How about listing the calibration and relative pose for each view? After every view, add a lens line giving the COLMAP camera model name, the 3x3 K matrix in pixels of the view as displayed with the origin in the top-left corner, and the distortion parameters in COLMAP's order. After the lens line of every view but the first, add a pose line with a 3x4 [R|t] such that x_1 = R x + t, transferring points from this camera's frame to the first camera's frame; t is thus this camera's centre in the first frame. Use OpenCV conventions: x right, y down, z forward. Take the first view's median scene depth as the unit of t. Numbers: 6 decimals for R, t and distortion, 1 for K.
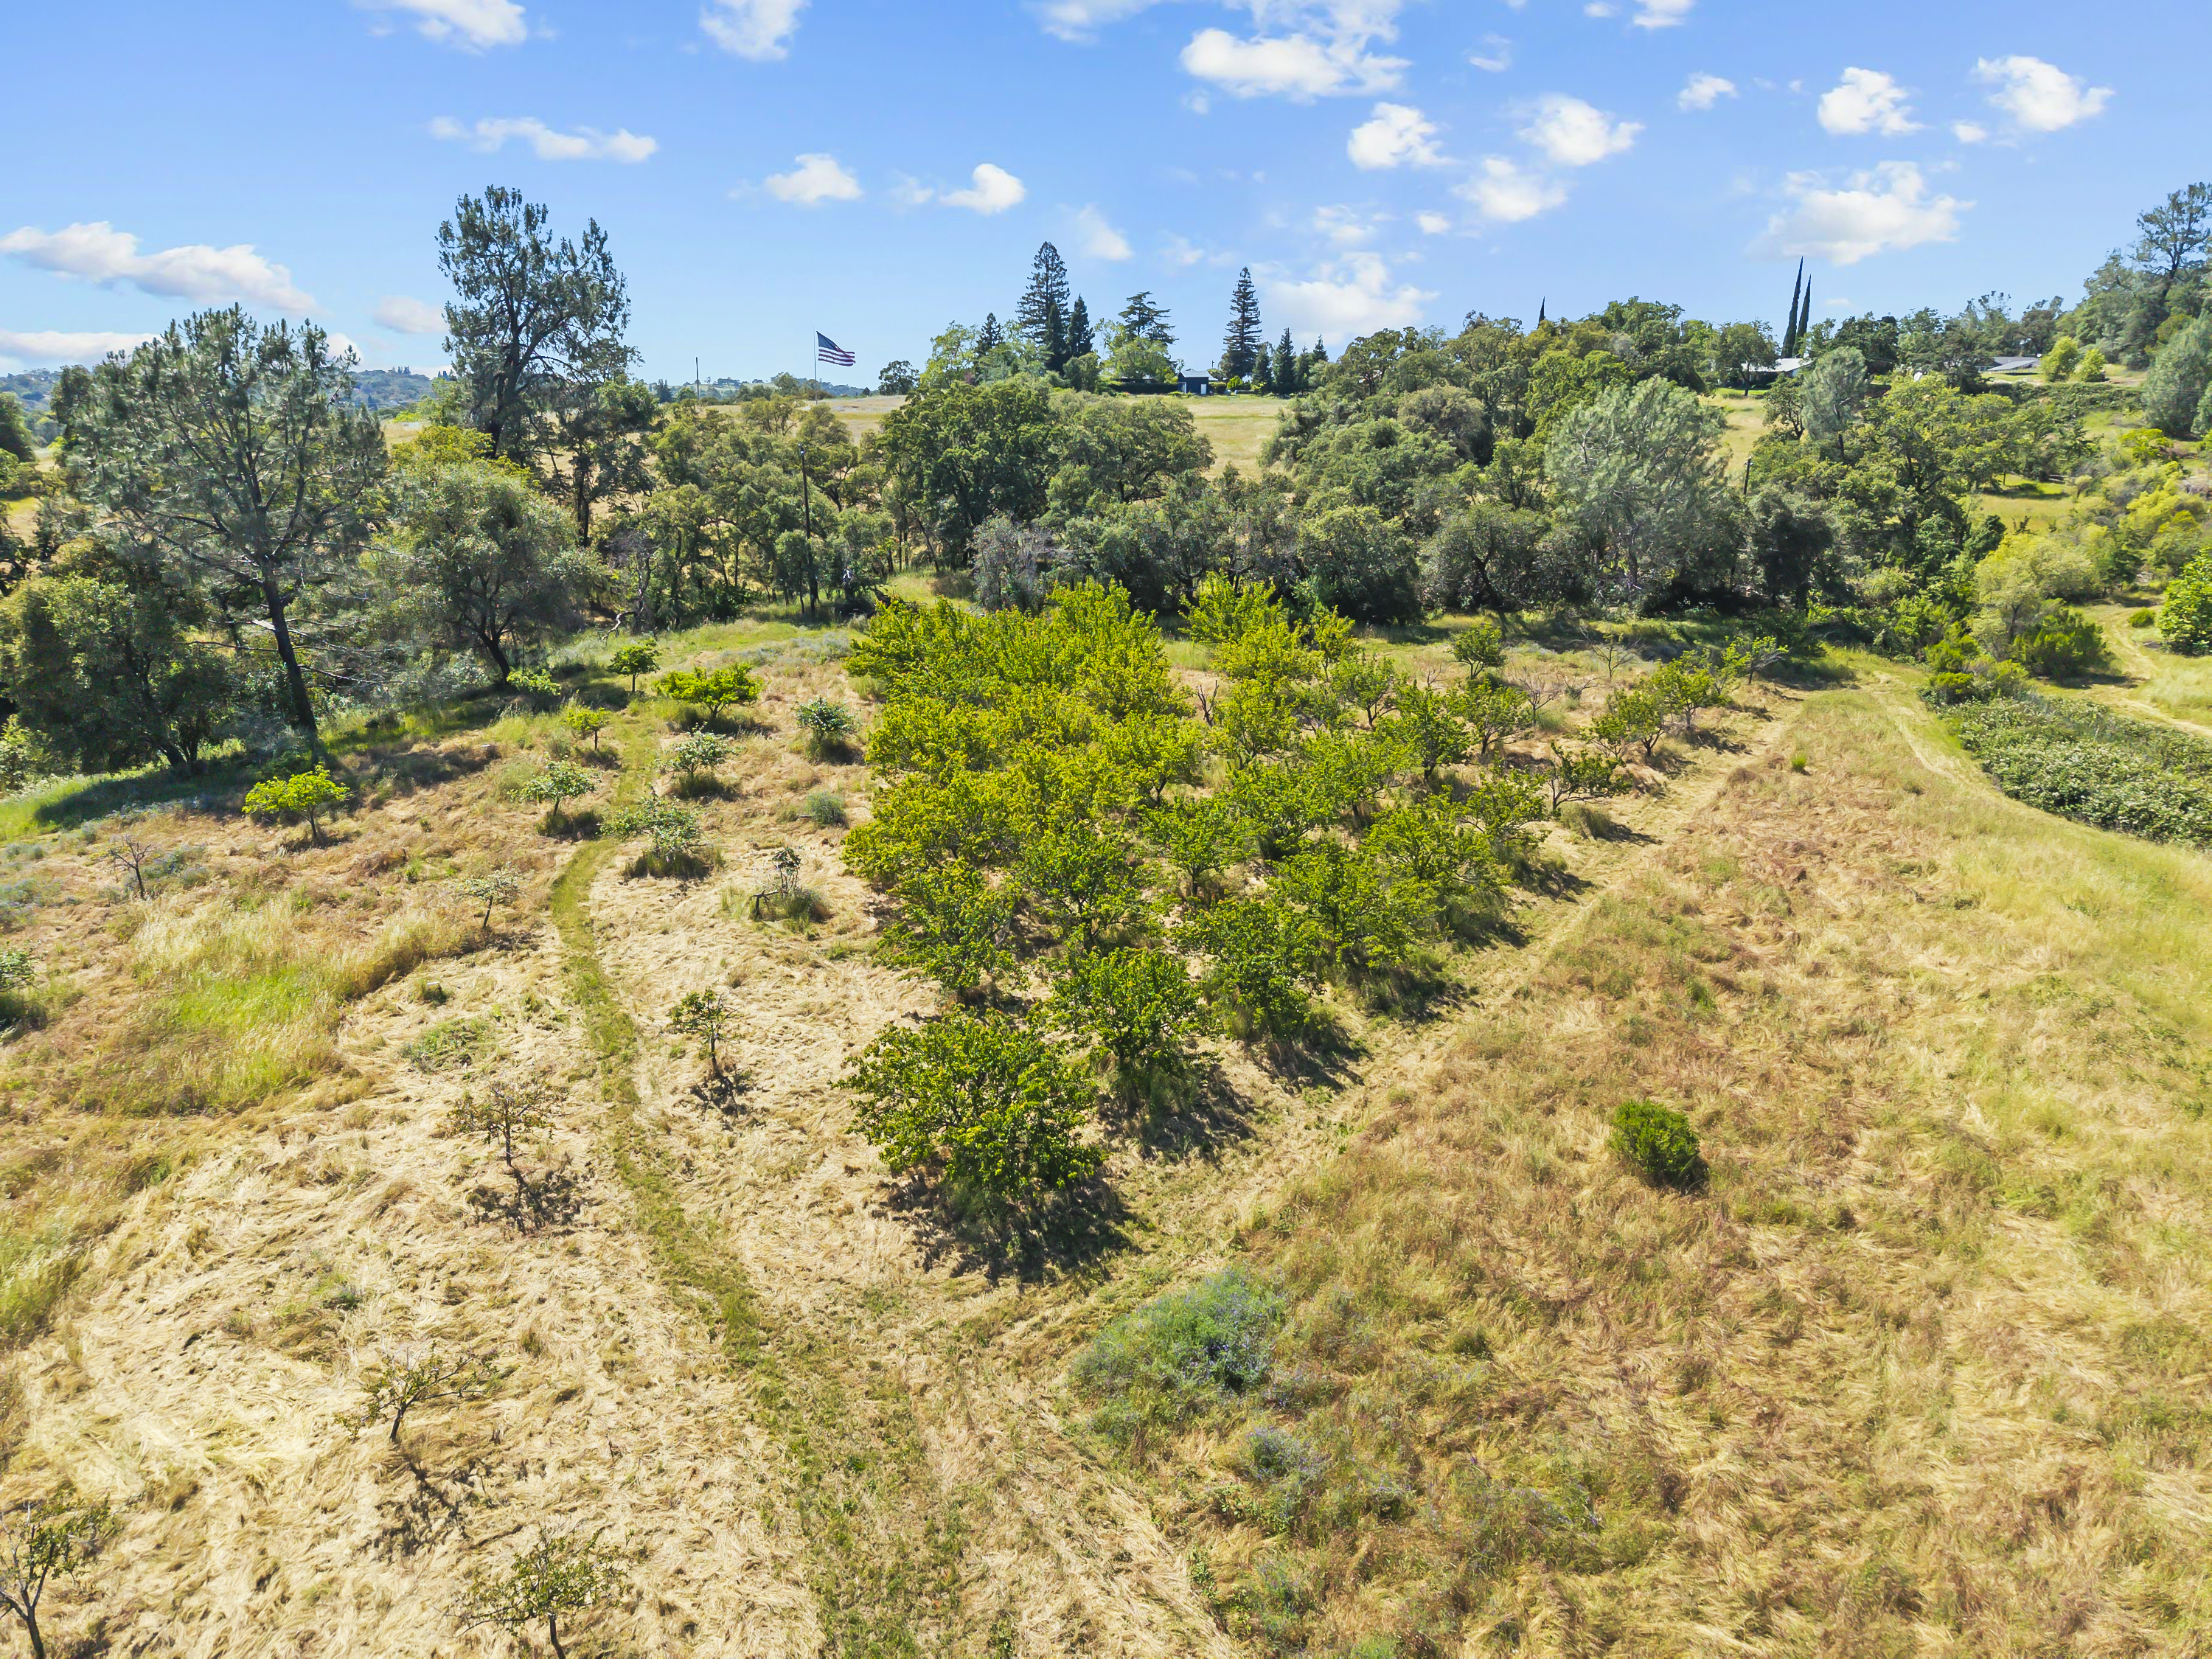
lens RADIAL K [[1508.3, 0, 1088.8], [0, 1508.3, 817.9], [0, 0, 1]] dist [0.021059, -0.014794]
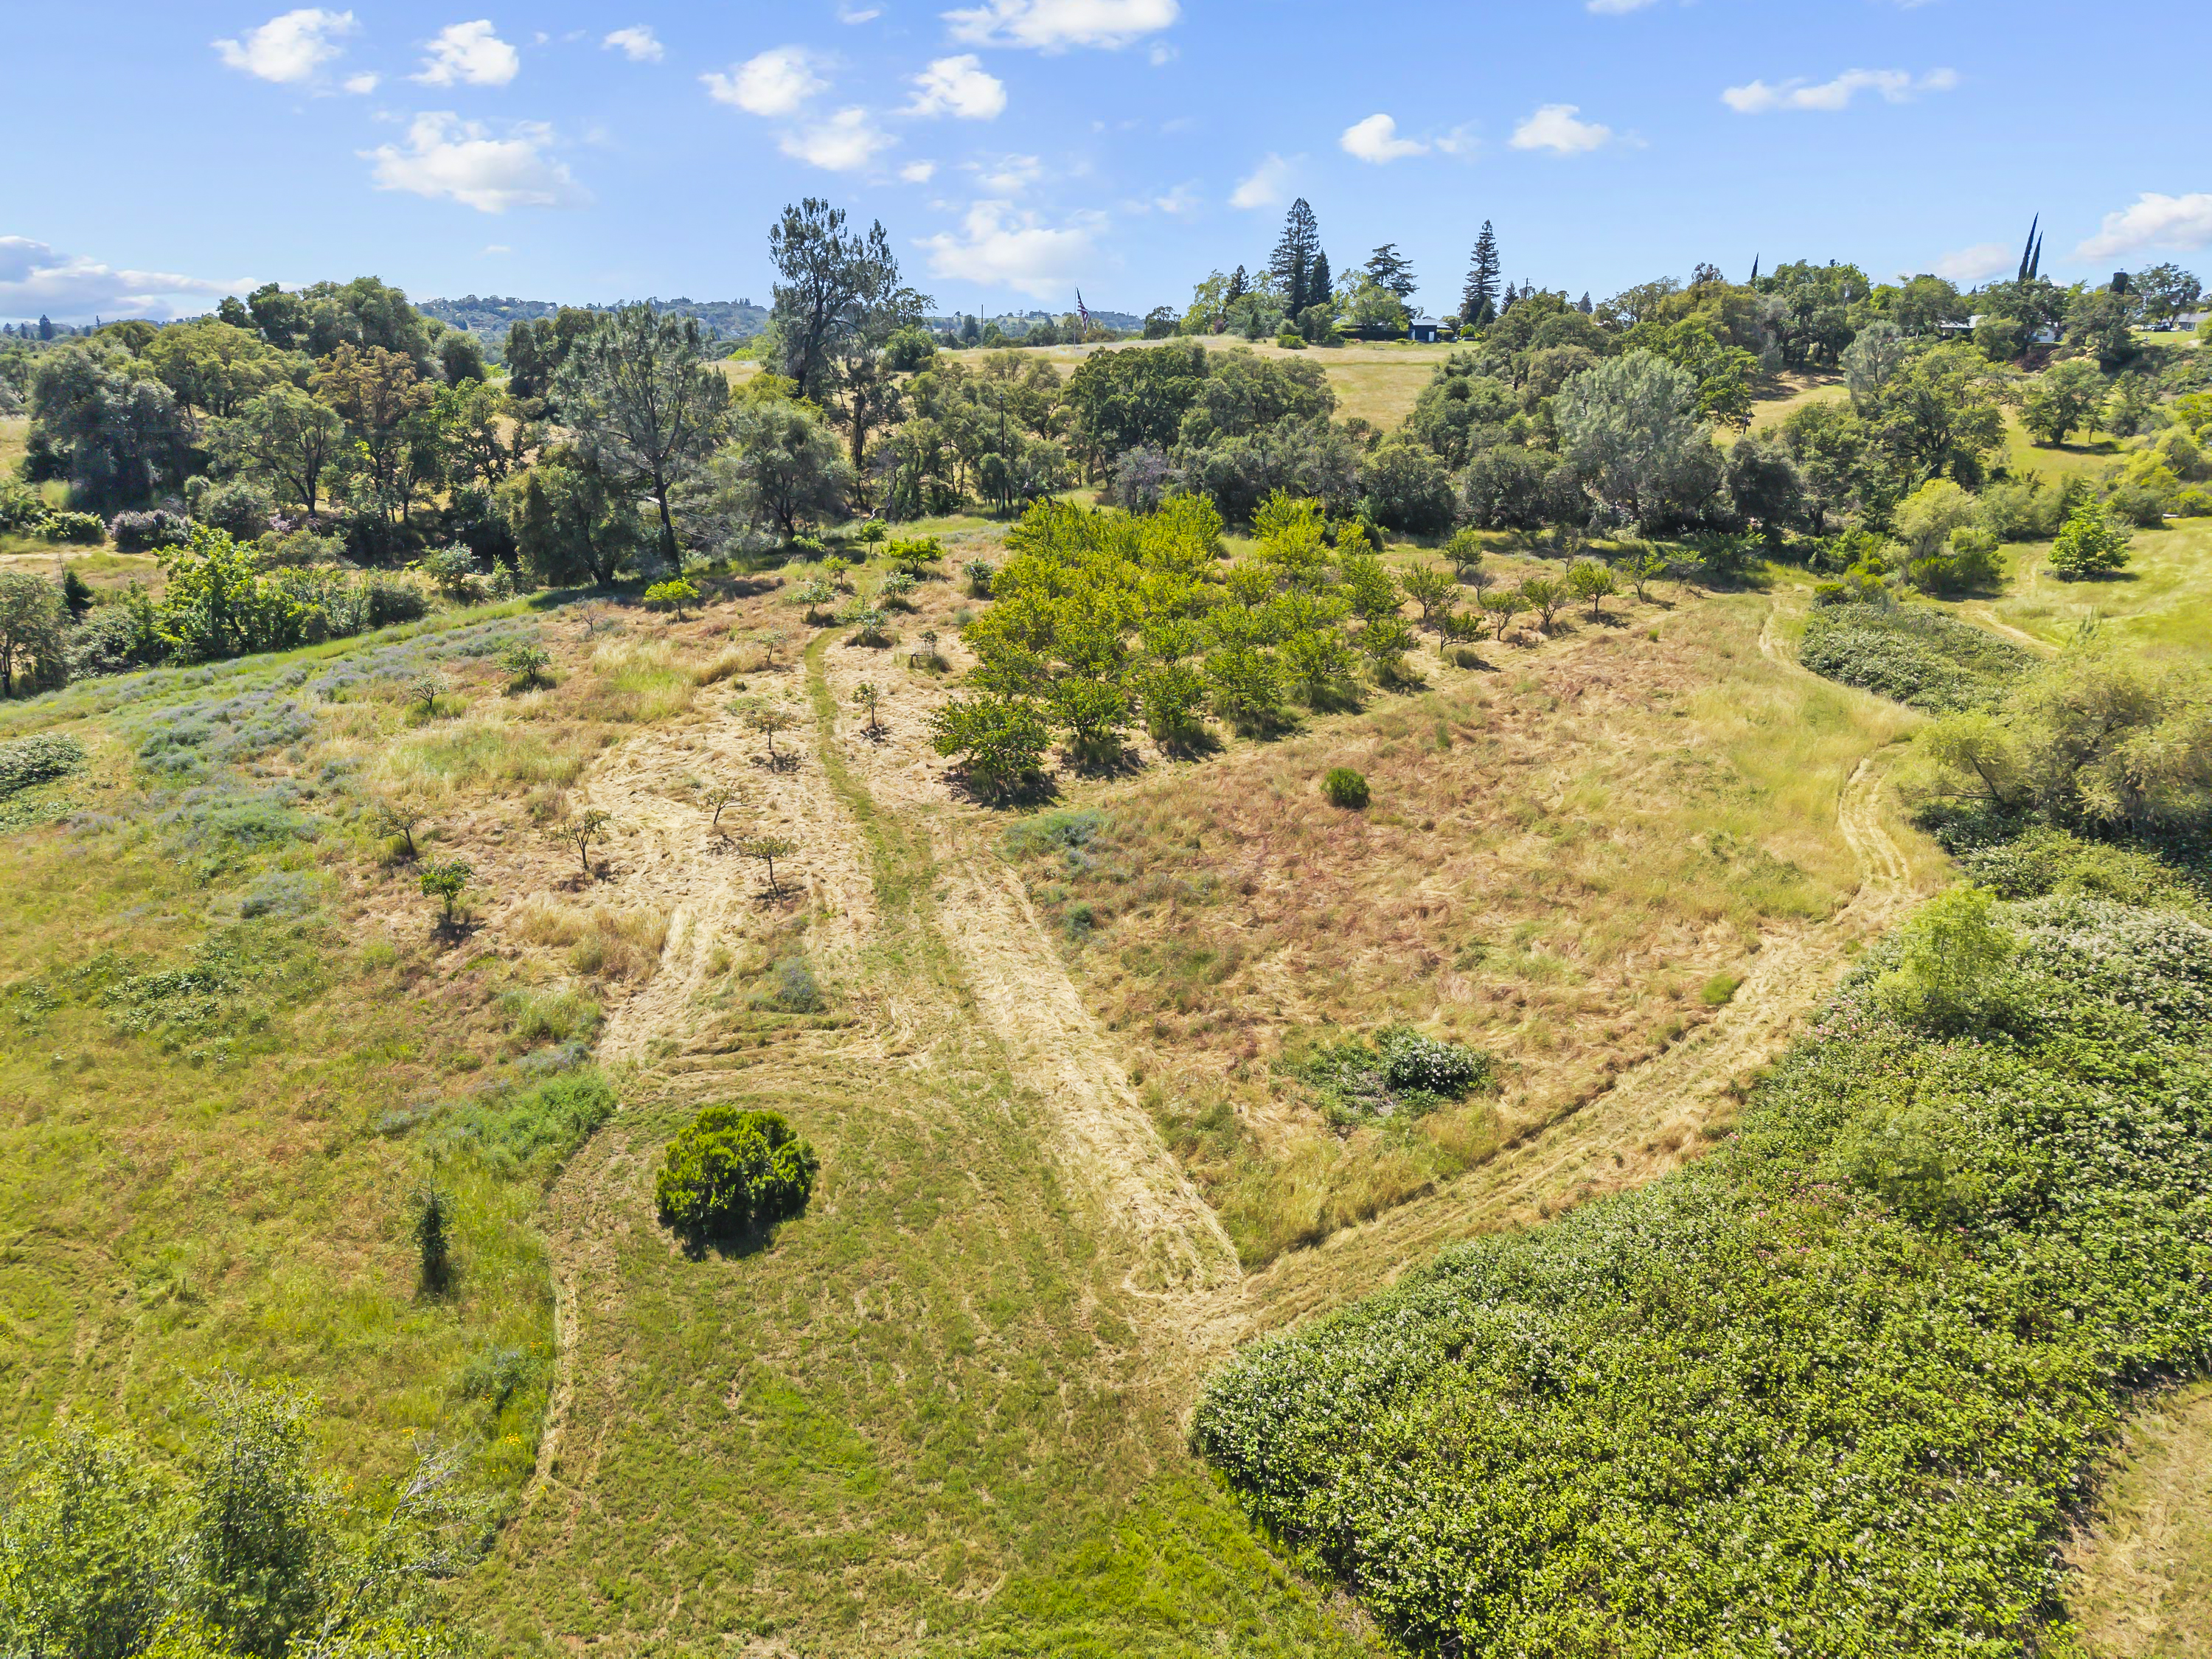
lens RADIAL K [[1508.3, 0, 1100.7], [0, 1508.3, 831.8], [0, 0, 1]] dist [0.021059, -0.014794]
pose [[0.981893, 0.069925, -0.176057, 0.216910], [-0.061188, 0.996633, 0.054580, 0.099053], [0.179281, -0.042819, 0.982866, -0.477354]]
